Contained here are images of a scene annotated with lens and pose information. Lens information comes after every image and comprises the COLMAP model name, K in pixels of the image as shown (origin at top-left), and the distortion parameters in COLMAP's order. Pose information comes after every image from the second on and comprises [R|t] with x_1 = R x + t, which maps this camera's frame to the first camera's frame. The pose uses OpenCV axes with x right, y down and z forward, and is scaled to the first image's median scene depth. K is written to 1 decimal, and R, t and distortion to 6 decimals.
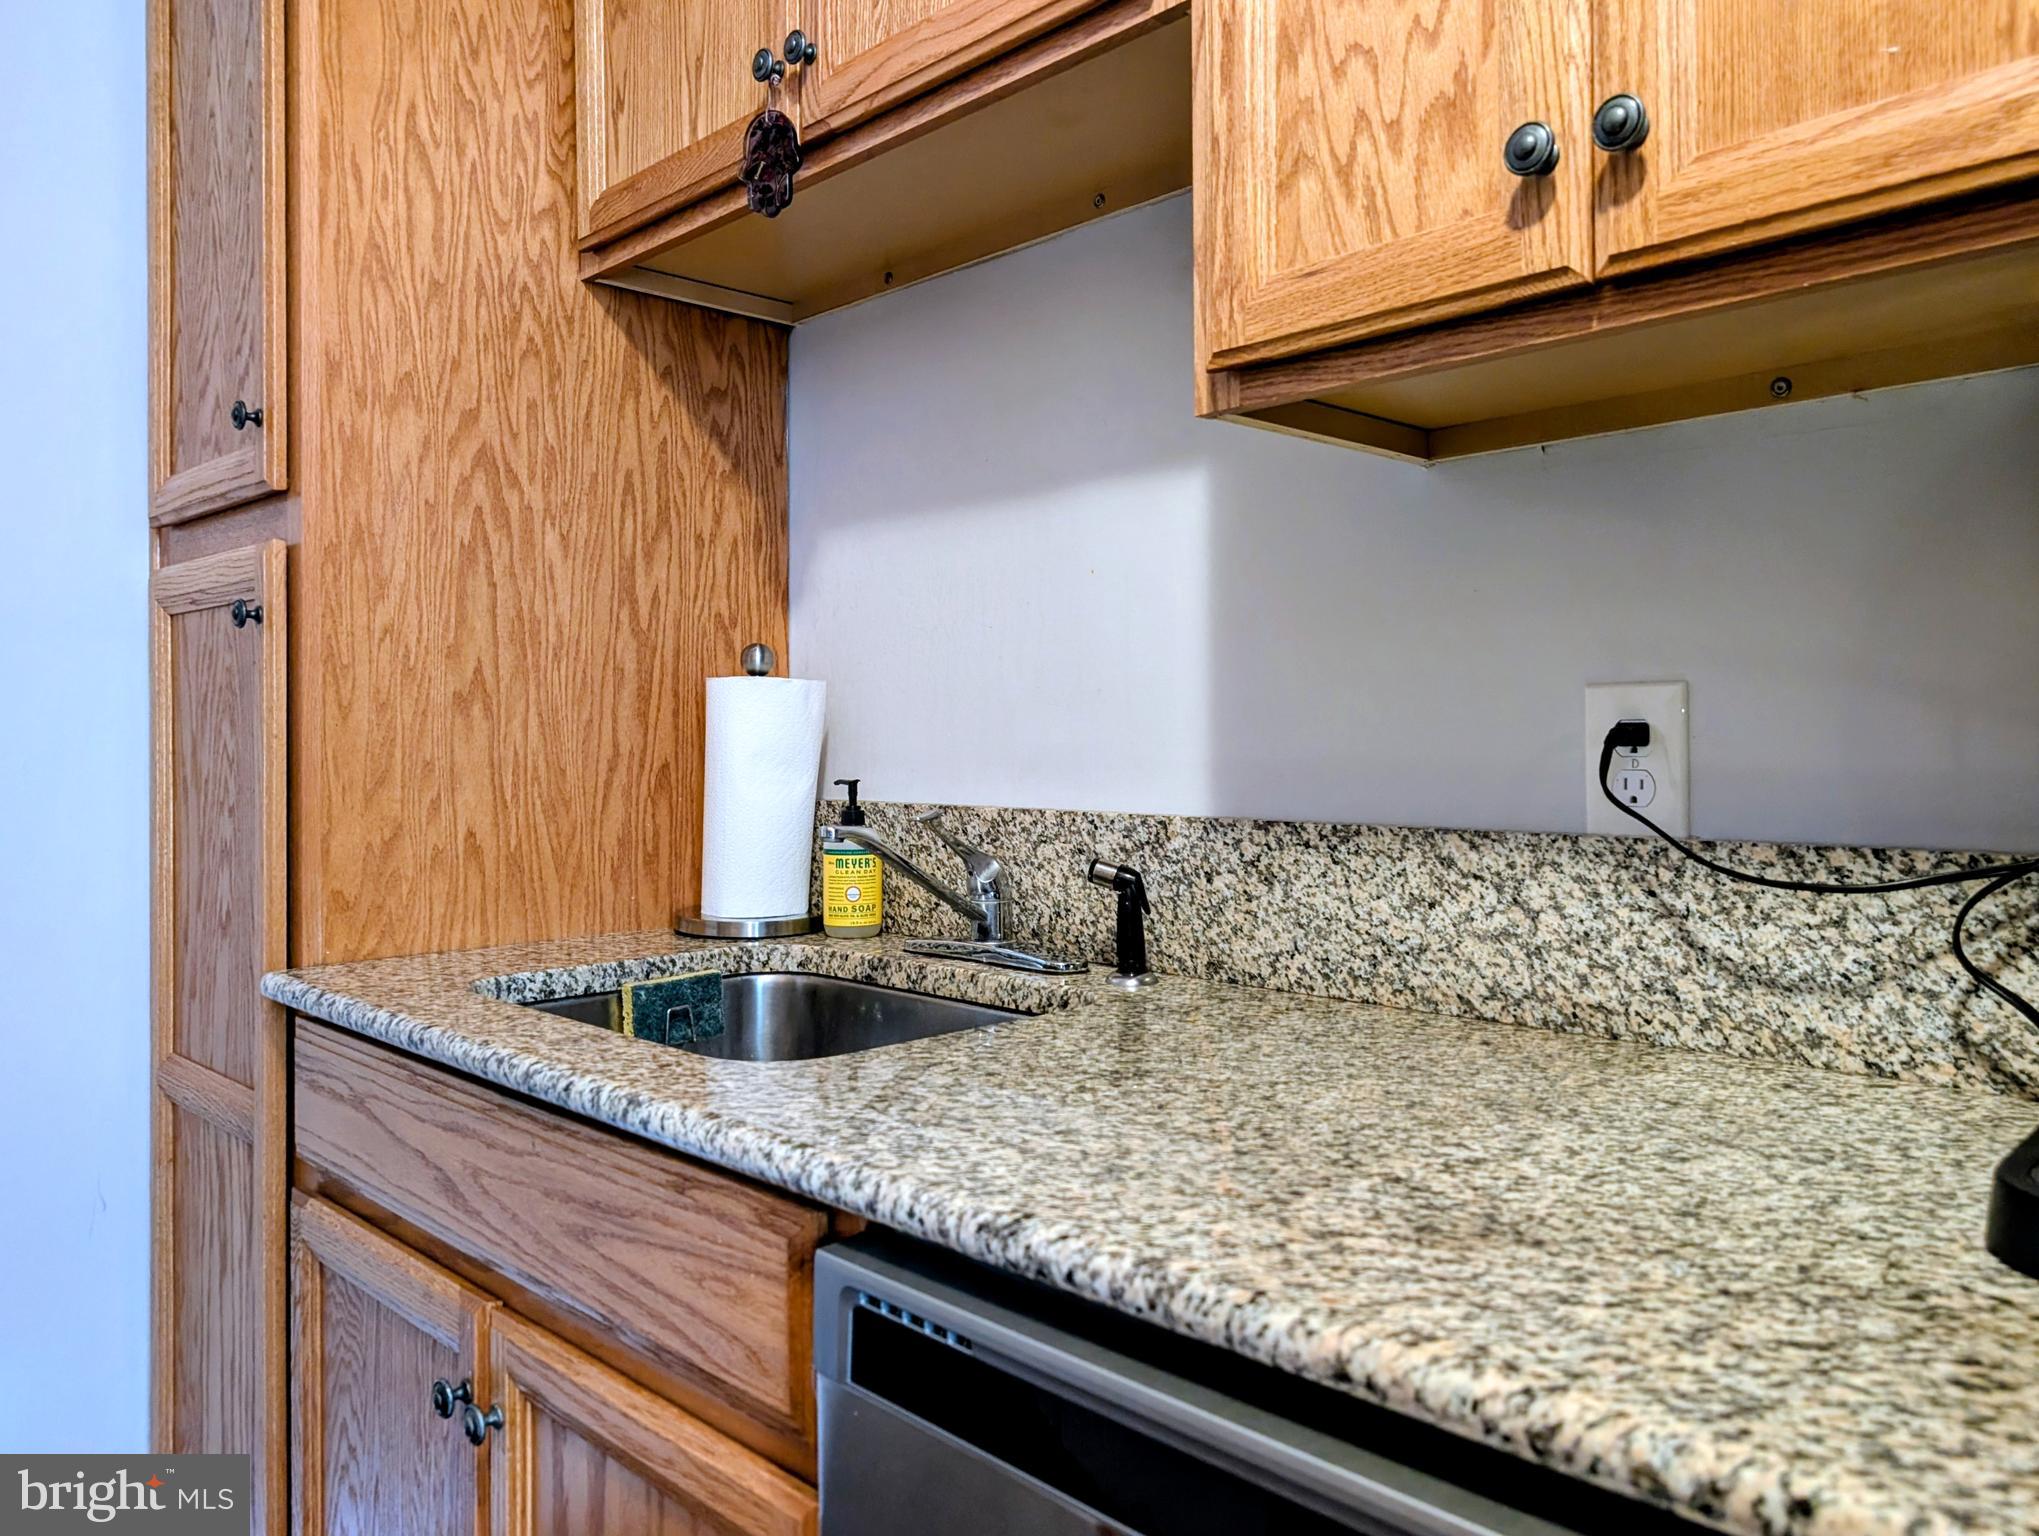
lens RADIAL K [[1480.4, 0, 1010.9], [0, 1480.4, 739.0], [0, 0, 1]] dist [-0.006944, -0.005900]
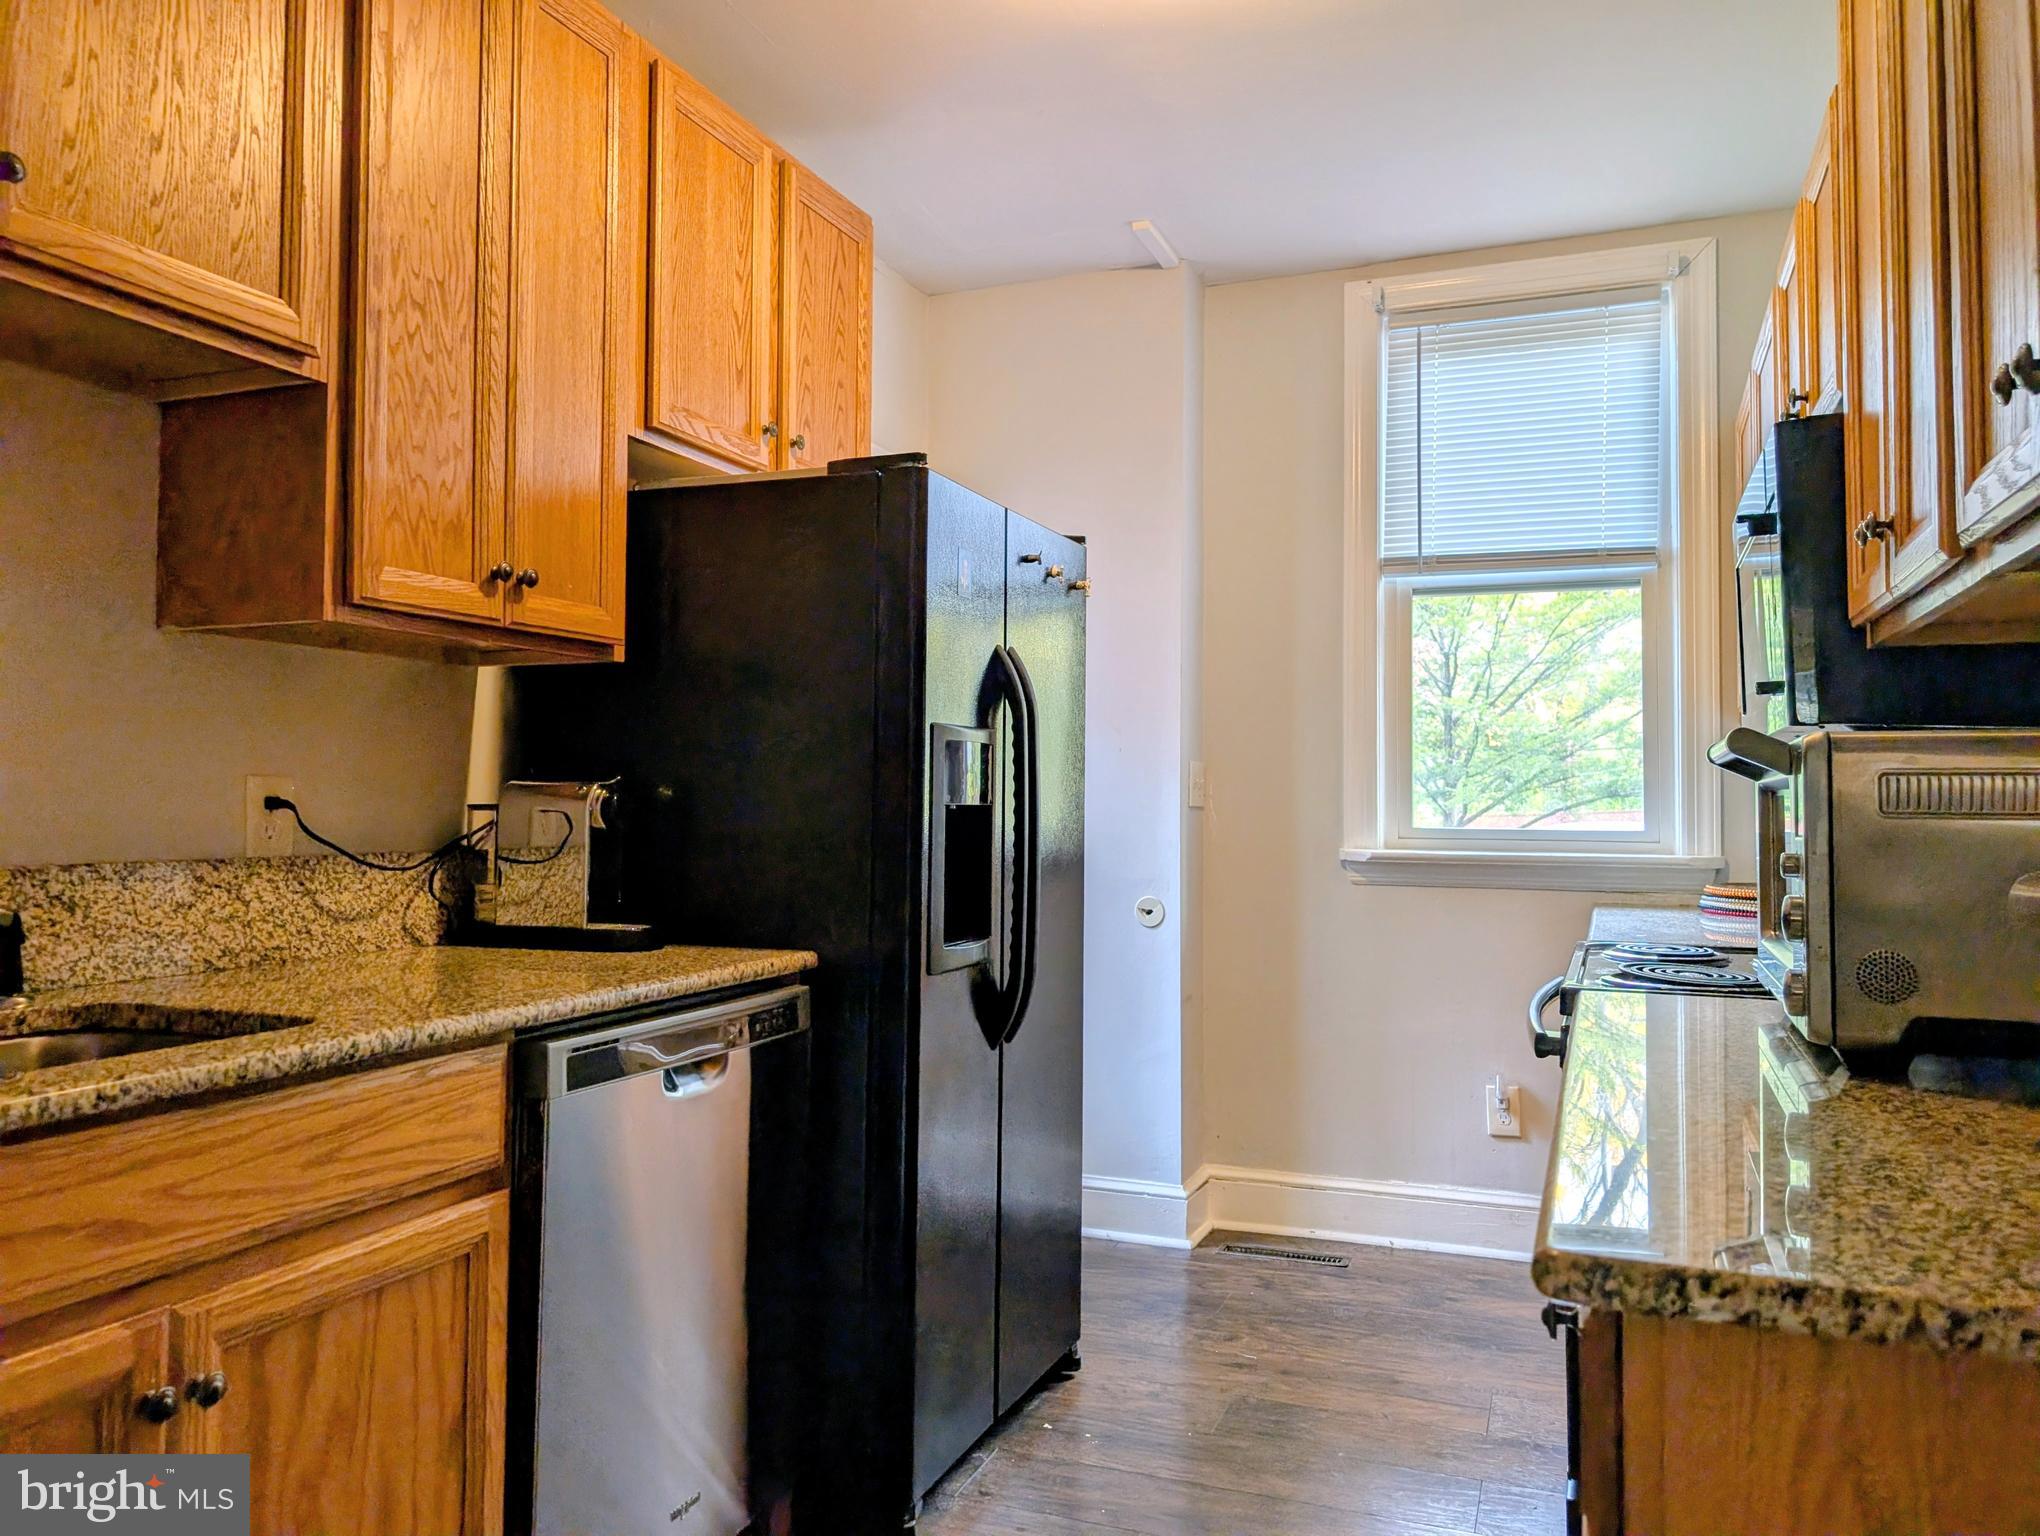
lens RADIAL K [[1481.1, 0, 1020.5], [0, 1481.1, 764.8], [0, 0, 1]] dist [-0.006944, -0.005900]
pose [[-0.410977, 0.027204, 0.911240, -1.574554], [-0.000403, 0.999549, -0.030022, 0.004416], [-0.911646, -0.012706, -0.410780, 0.839176]]
